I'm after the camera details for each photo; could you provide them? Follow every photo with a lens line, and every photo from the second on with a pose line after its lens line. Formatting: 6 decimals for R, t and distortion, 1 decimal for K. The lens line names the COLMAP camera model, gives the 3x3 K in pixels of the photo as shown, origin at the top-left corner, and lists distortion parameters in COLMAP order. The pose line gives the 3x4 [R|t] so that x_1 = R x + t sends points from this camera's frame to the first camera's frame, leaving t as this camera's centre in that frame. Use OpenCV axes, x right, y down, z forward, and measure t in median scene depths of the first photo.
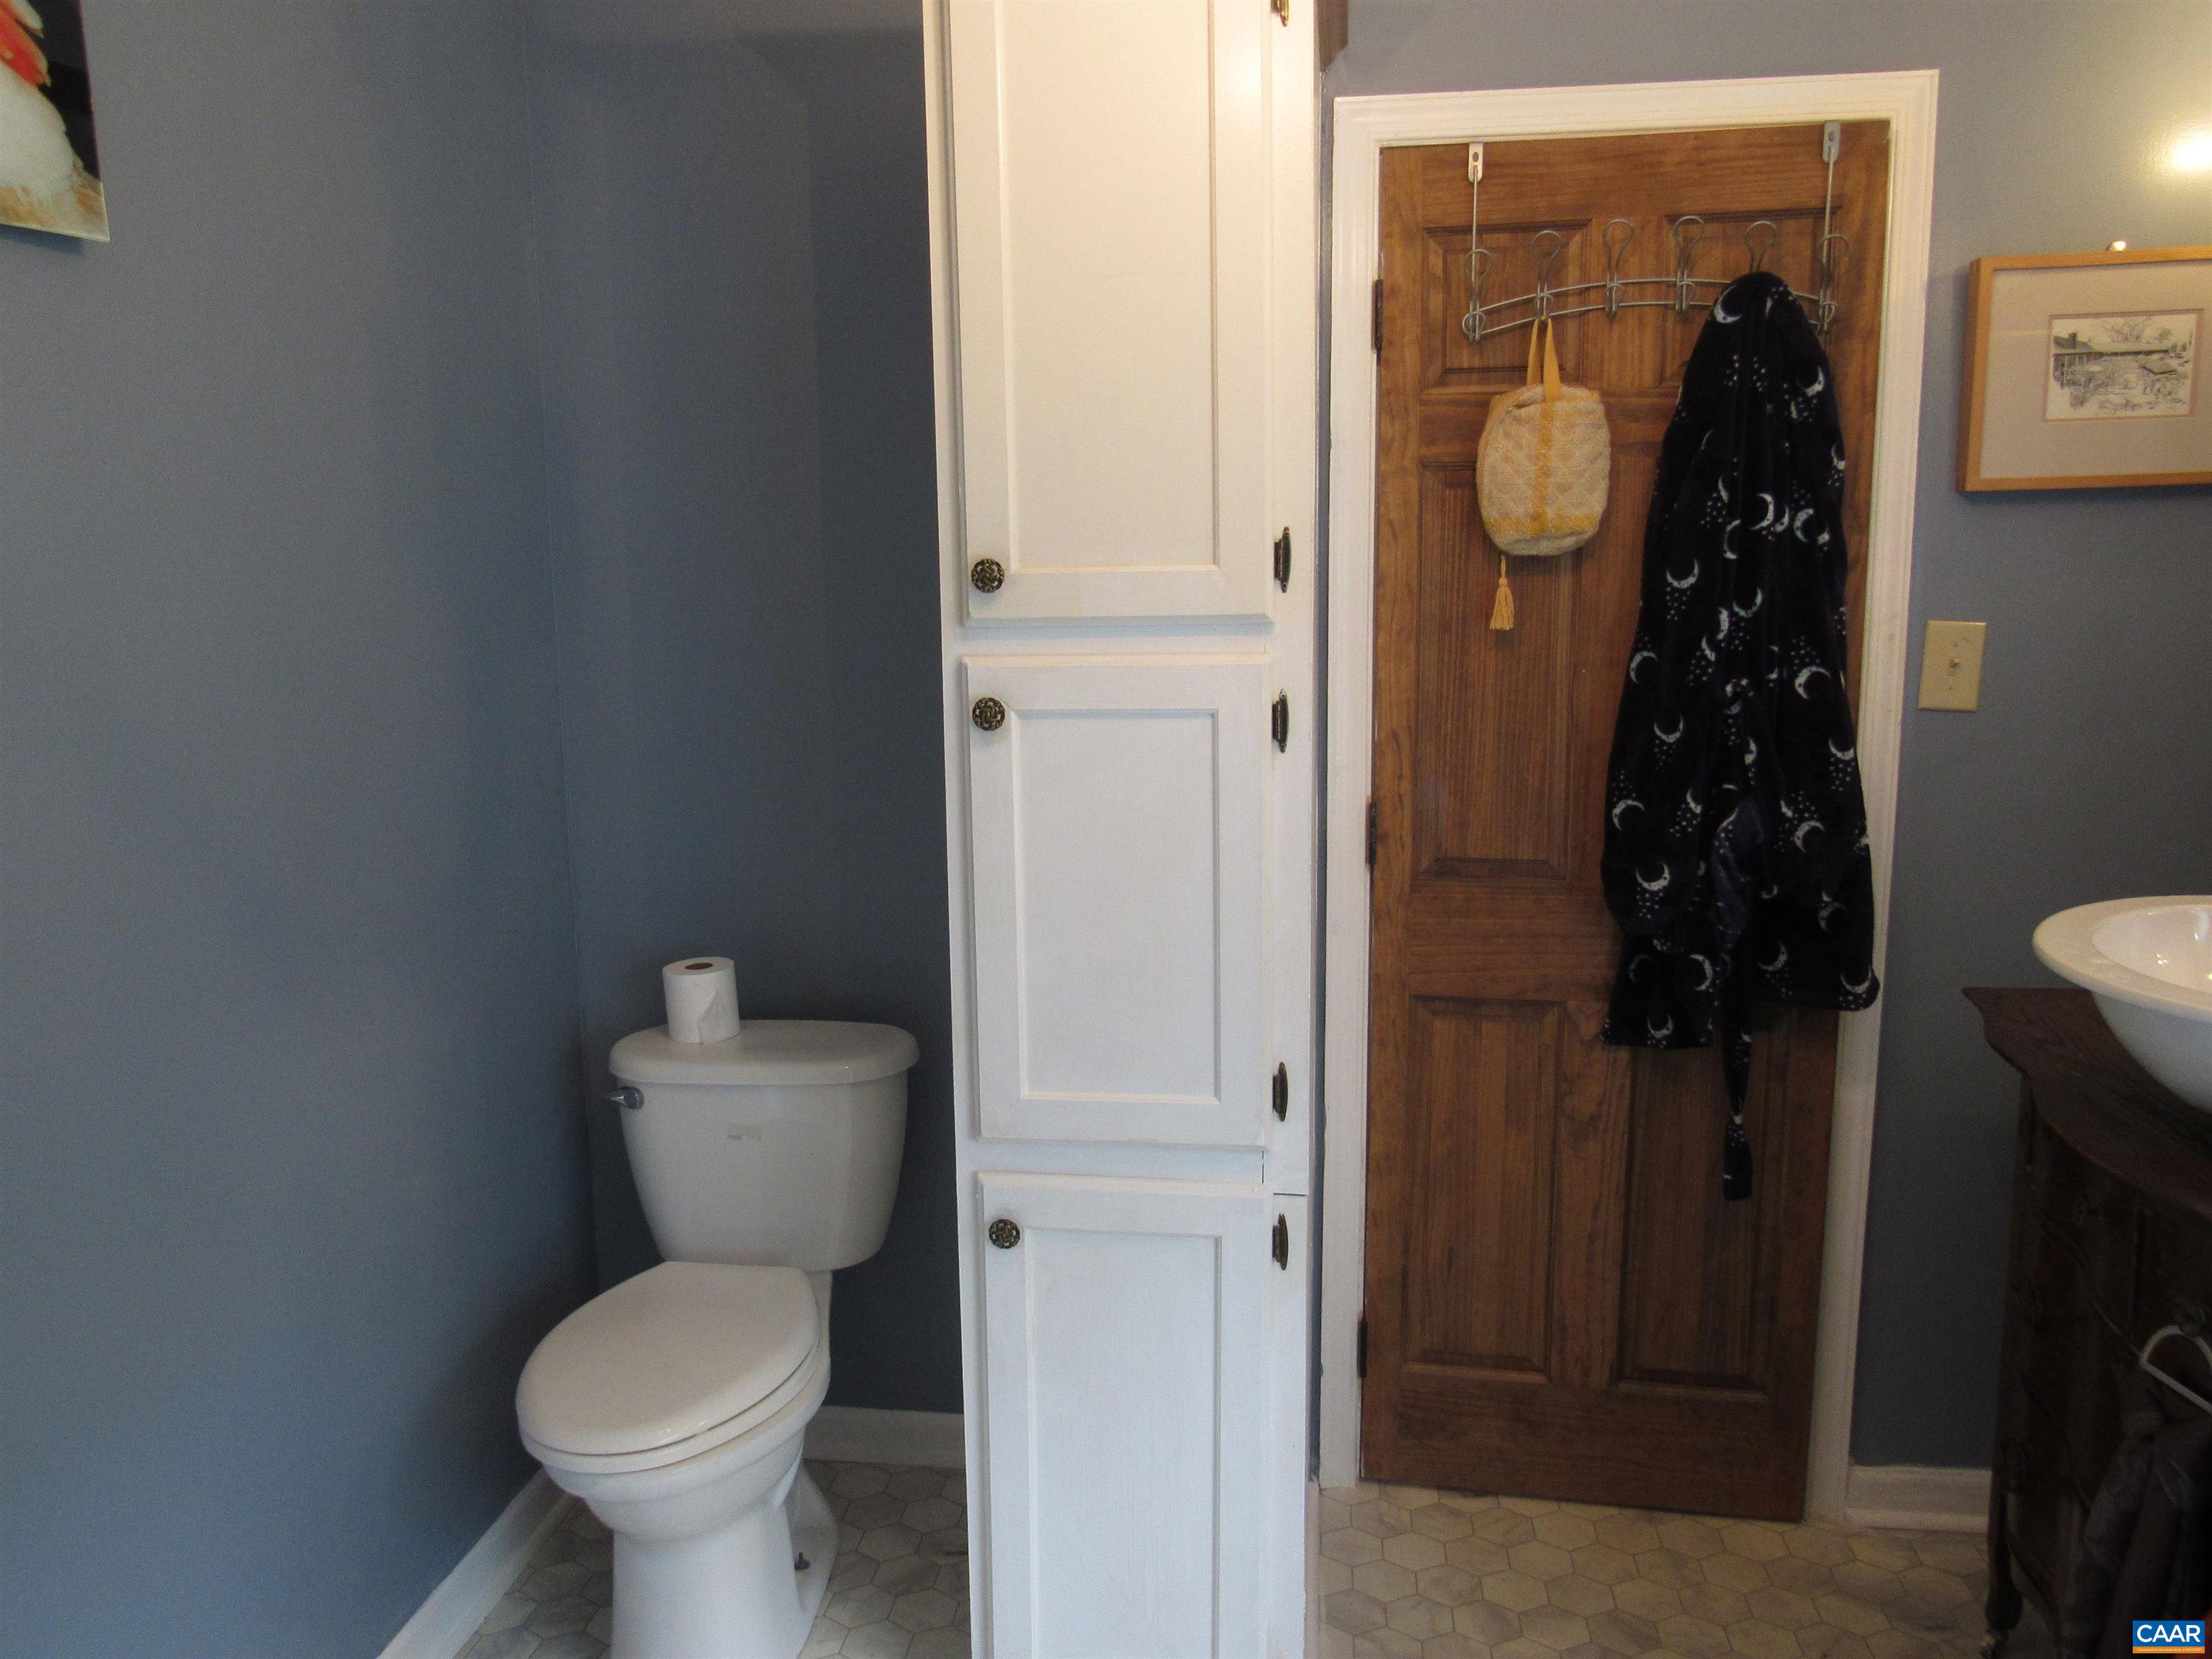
lens RADIAL K [[1573.5, 0, 1107.4], [0, 1573.5, 830.6], [0, 0, 1]] dist [-0.032626, 0.010201]
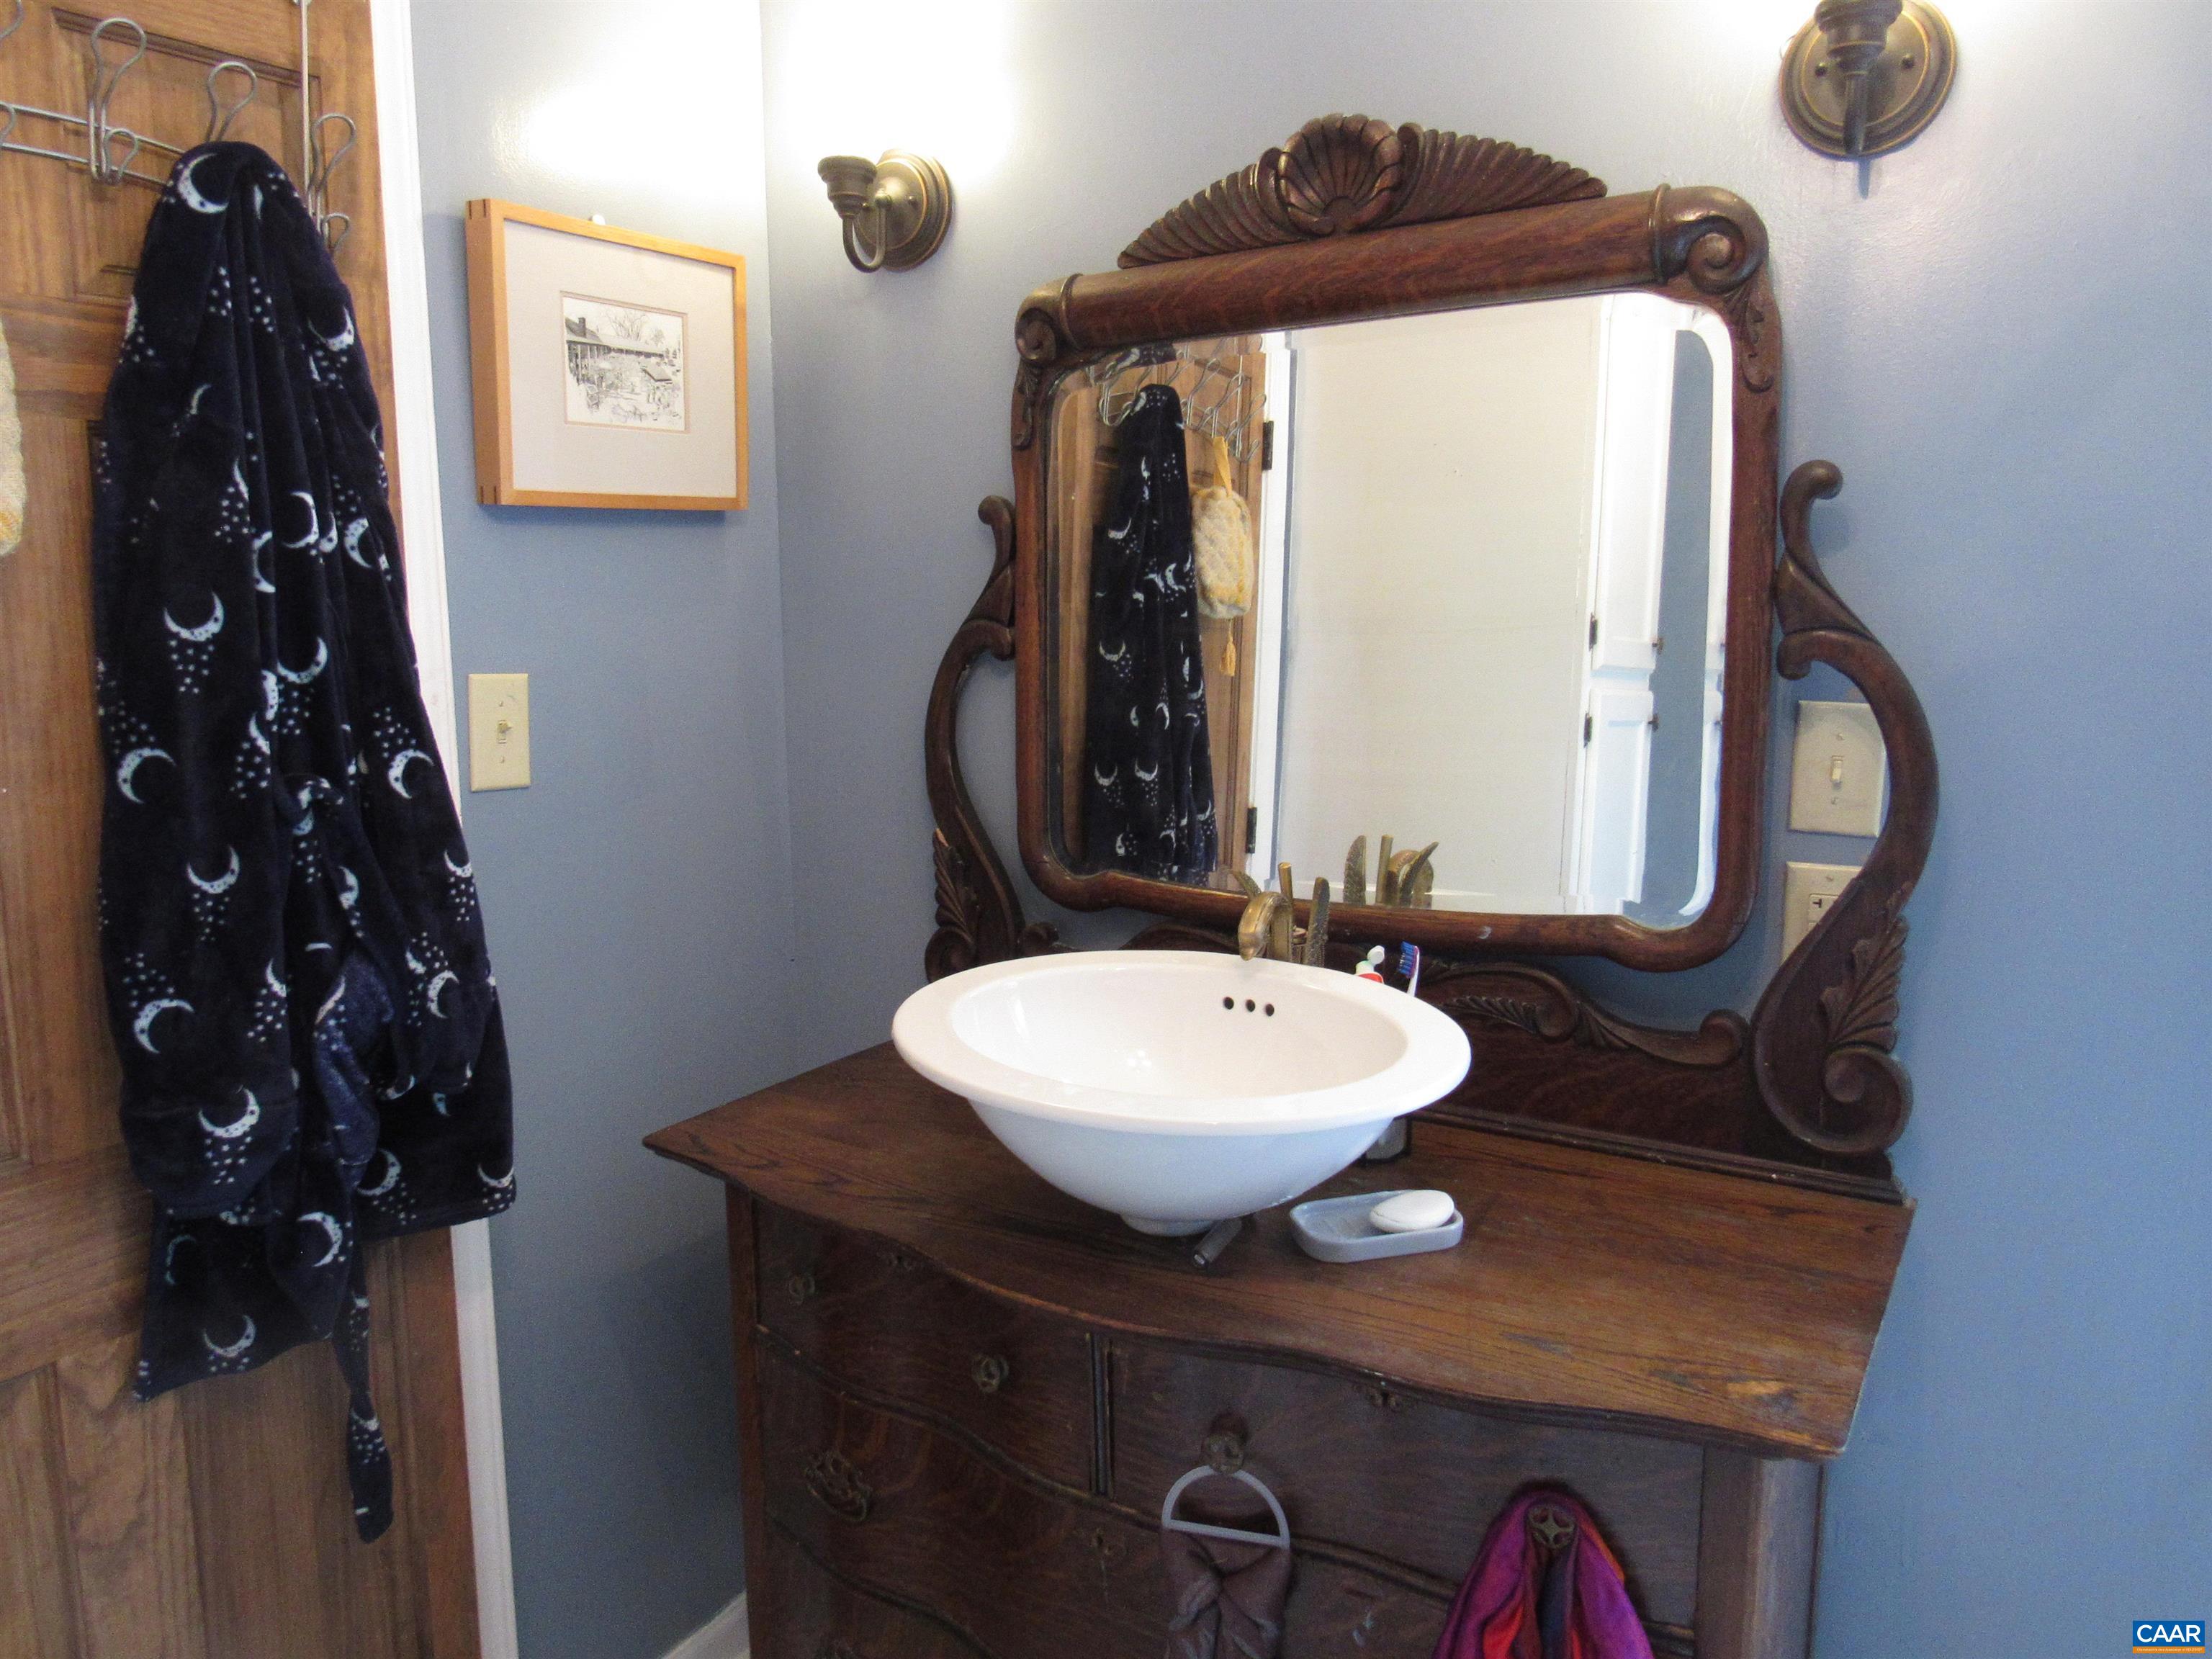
lens RADIAL K [[1573.5, 0, 1102.5], [0, 1573.5, 827.5], [0, 0, 1]] dist [-0.032626, 0.010201]
pose [[0.370280, -0.129999, 0.919779, -0.068128], [0.148011, 0.985766, 0.079740, -0.080080], [-0.917053, 0.106611, 0.384250, 0.455982]]
